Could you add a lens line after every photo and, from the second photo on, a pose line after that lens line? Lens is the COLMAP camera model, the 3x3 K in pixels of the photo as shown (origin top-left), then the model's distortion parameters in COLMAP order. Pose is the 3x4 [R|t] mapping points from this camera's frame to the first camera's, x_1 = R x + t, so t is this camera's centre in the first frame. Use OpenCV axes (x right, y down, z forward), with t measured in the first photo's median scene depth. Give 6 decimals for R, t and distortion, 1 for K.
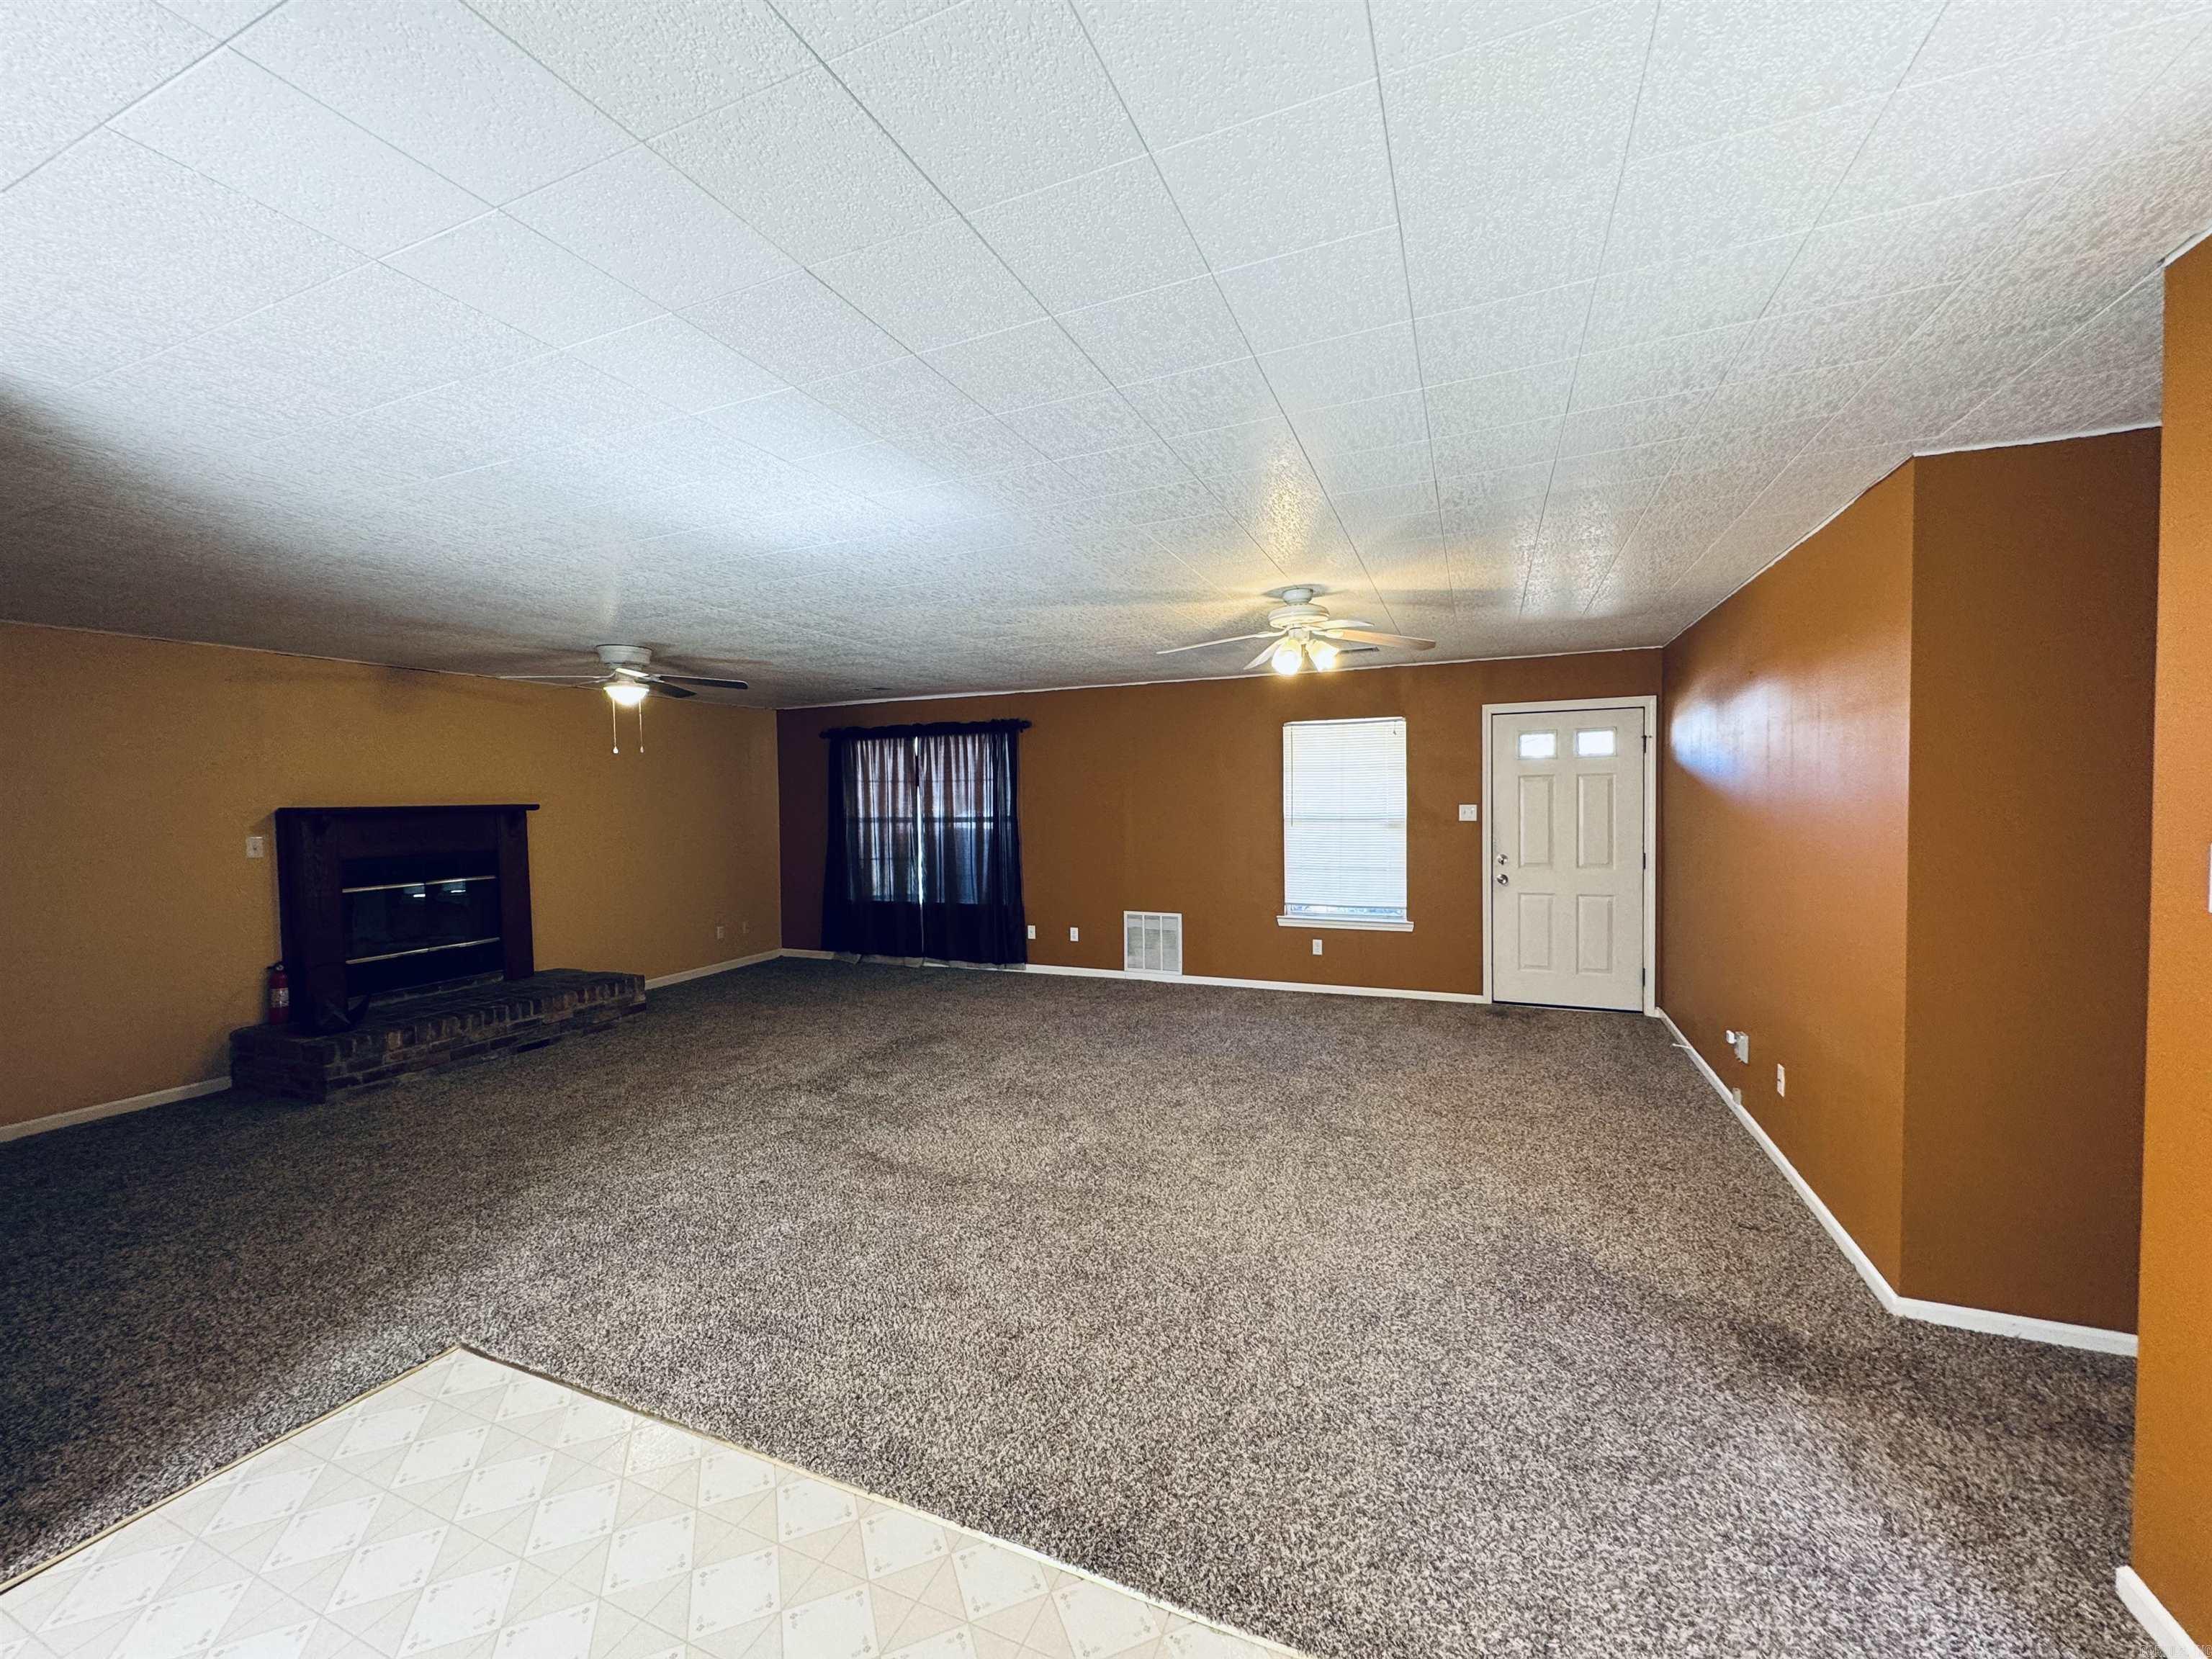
lens RADIAL K [[880.3, 0, 1102.5], [0, 880.3, 827.4], [0, 0, 1]] dist [-0.000183, 0.000066]
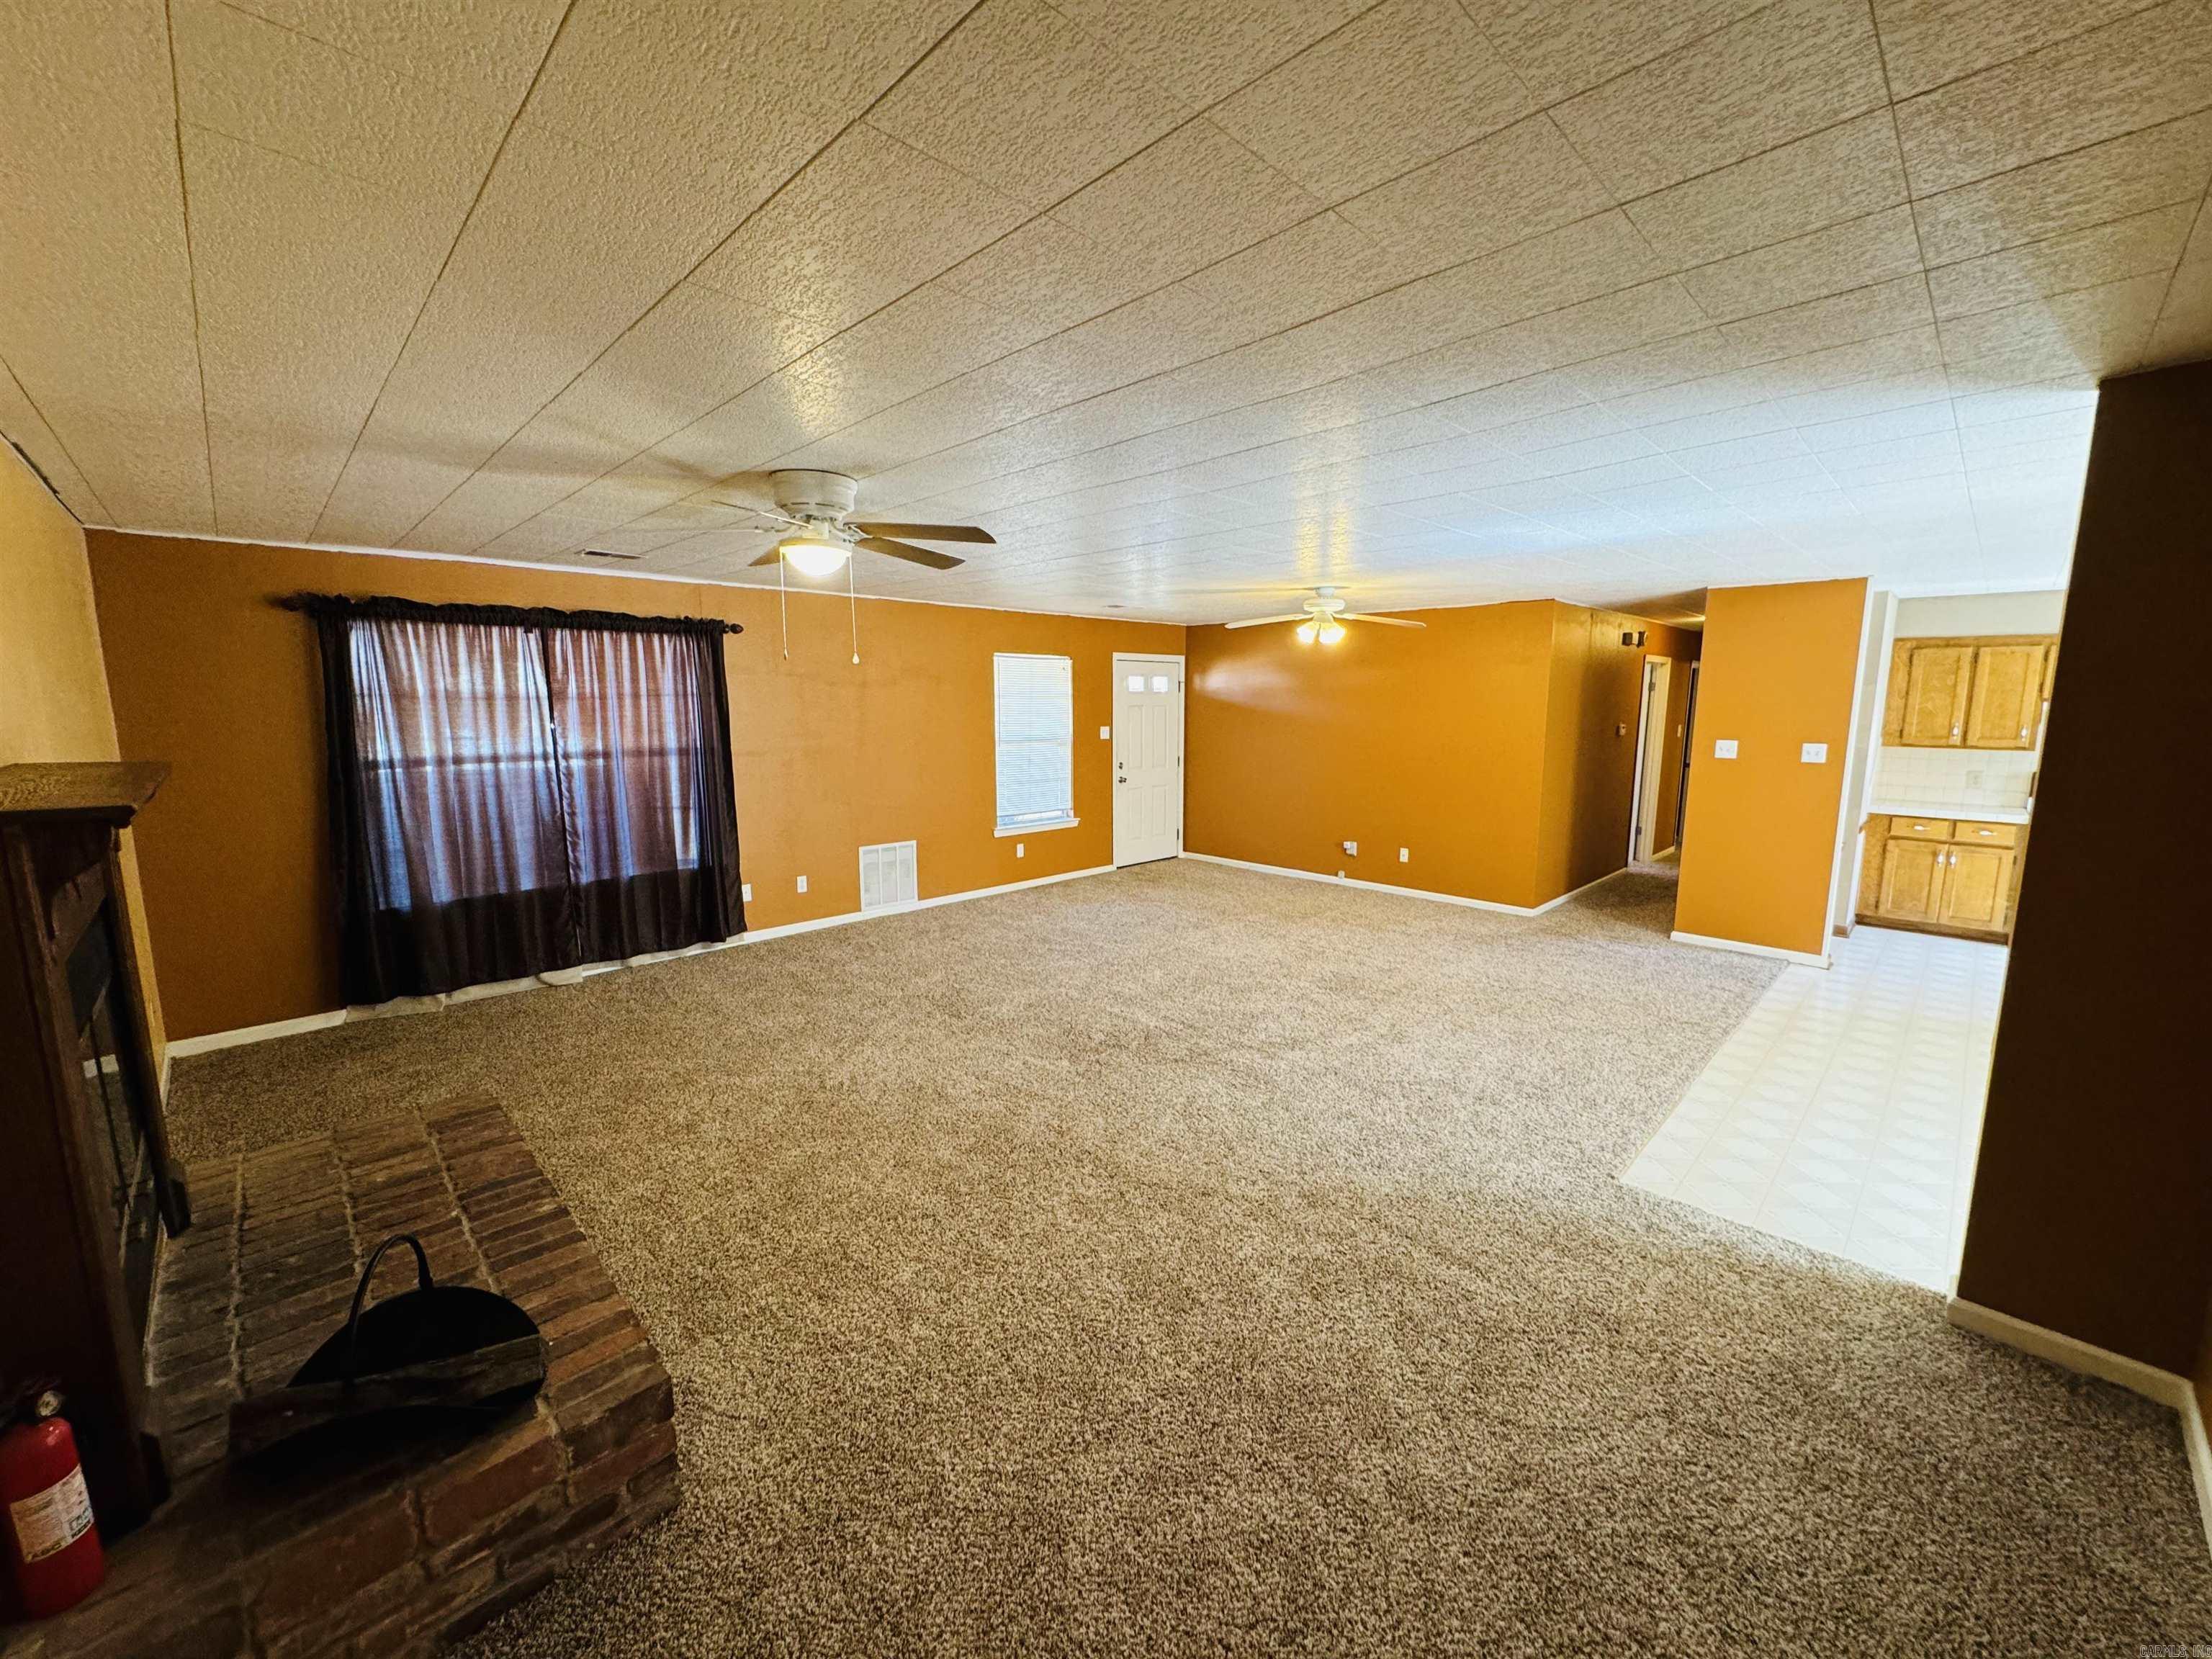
lens RADIAL K [[880.3, 0, 1102.5], [0, 880.3, 827.4], [0, 0, 1]] dist [-0.000183, 0.000066]
pose [[0.382736, -0.107213, 0.917616, -0.728875], [0.044084, 0.994231, 0.097778, -0.002393], [-0.922805, 0.003029, 0.385255, 0.430622]]
